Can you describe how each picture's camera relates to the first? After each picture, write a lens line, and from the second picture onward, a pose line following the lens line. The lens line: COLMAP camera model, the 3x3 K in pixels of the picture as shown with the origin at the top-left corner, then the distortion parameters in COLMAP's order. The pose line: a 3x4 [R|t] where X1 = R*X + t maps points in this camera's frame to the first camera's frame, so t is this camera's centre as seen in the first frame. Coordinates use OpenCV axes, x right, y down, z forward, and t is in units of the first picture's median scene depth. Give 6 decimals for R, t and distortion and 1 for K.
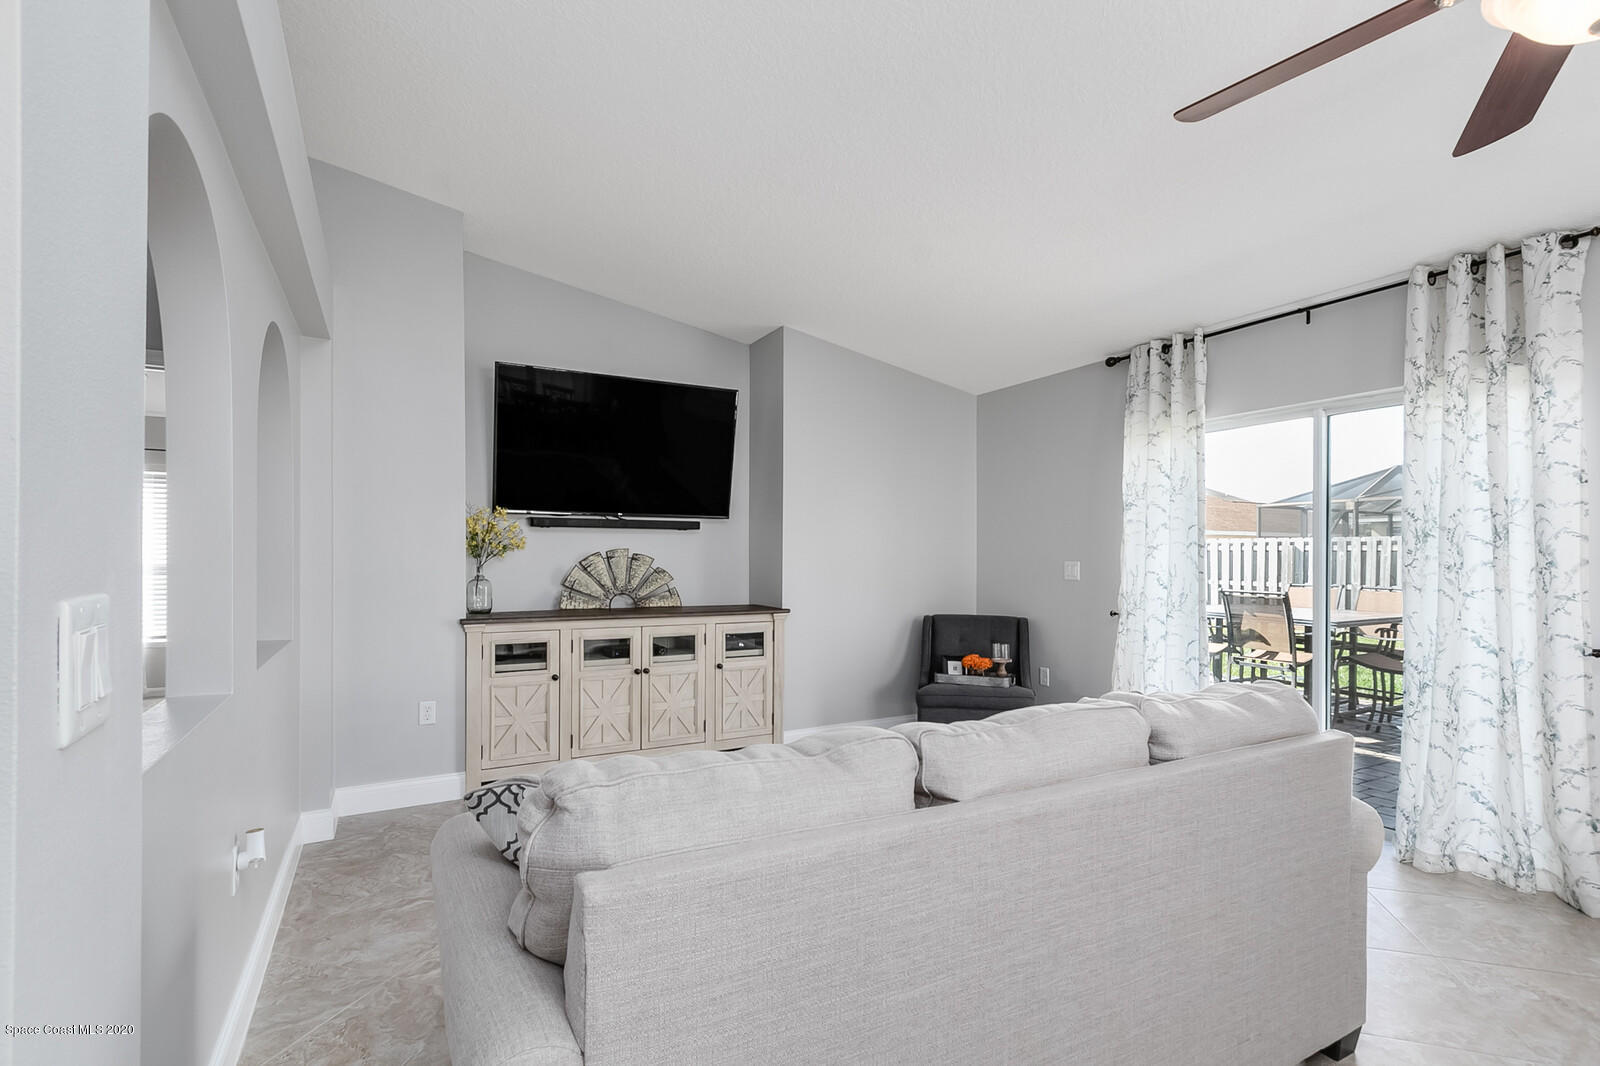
lens RADIAL K [[740.3, 0, 799.0], [0, 740.3, 550.6], [0, 0, 1]] dist [-0.002083, -0.001092]
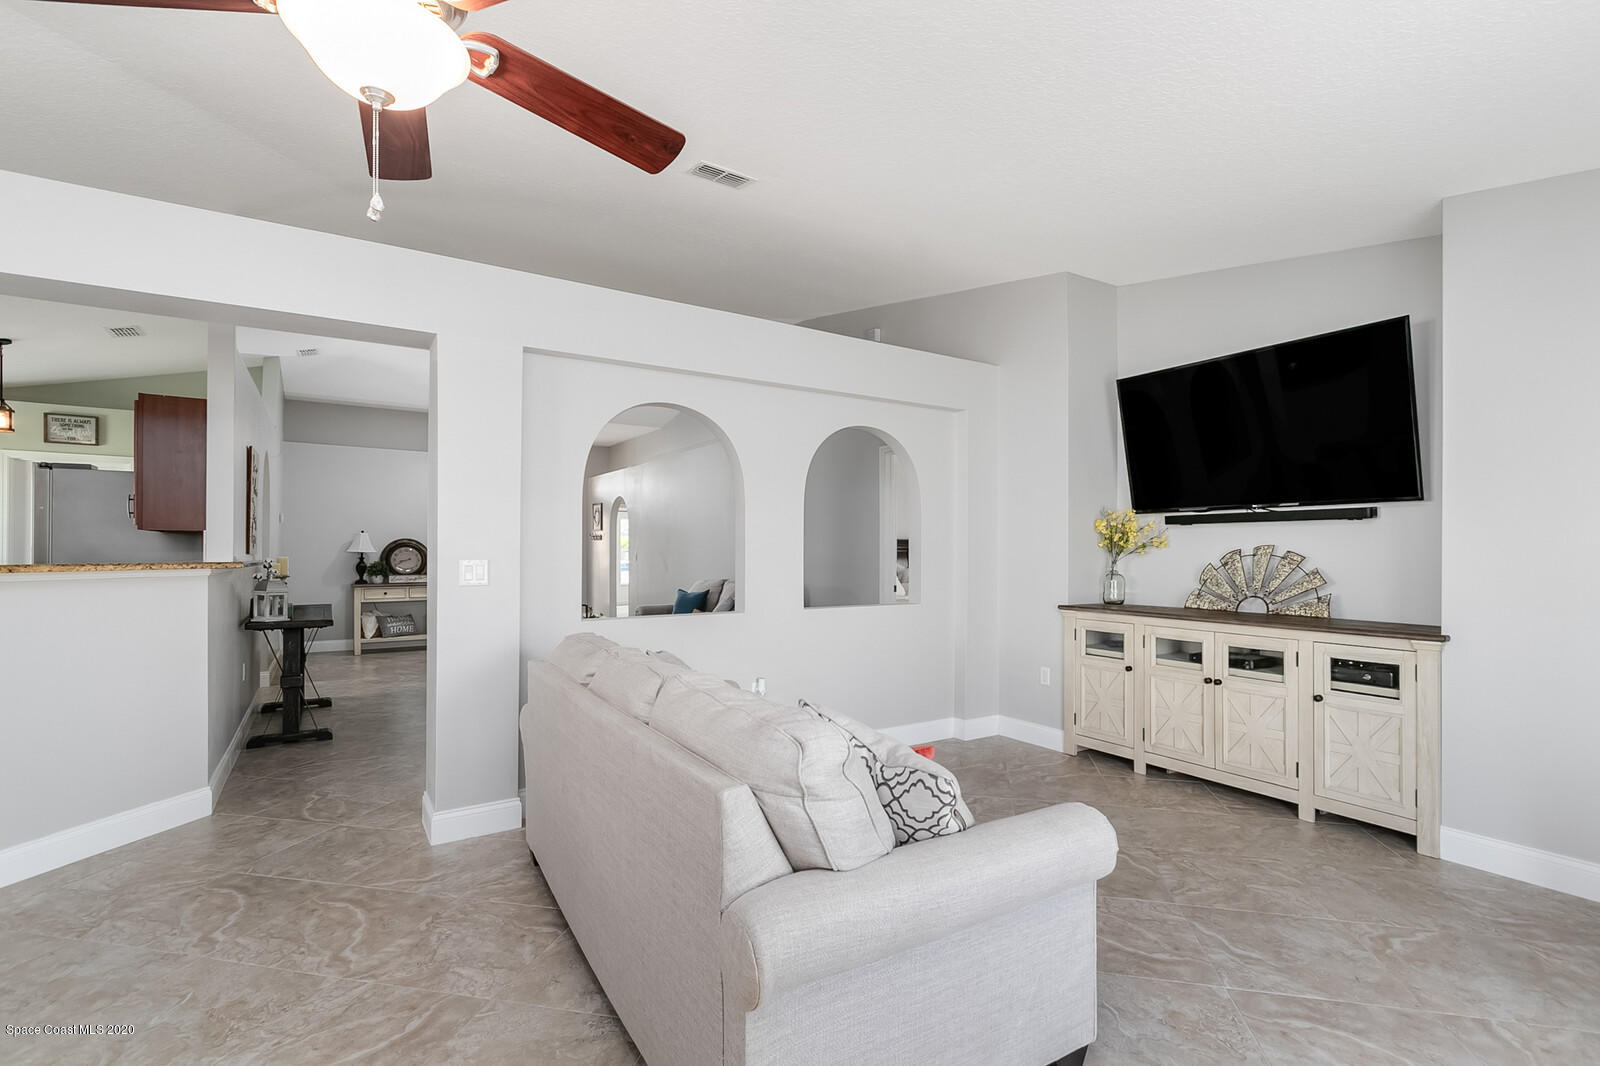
lens RADIAL K [[740.3, 0, 802.1], [0, 740.3, 546.1], [0, 0, 1]] dist [-0.002083, -0.001092]
pose [[0.051444, -0.010965, -0.998616, 0.637019], [-0.002069, 0.999936, -0.011086, 0.009978], [0.998674, 0.002637, 0.051418, 0.441811]]
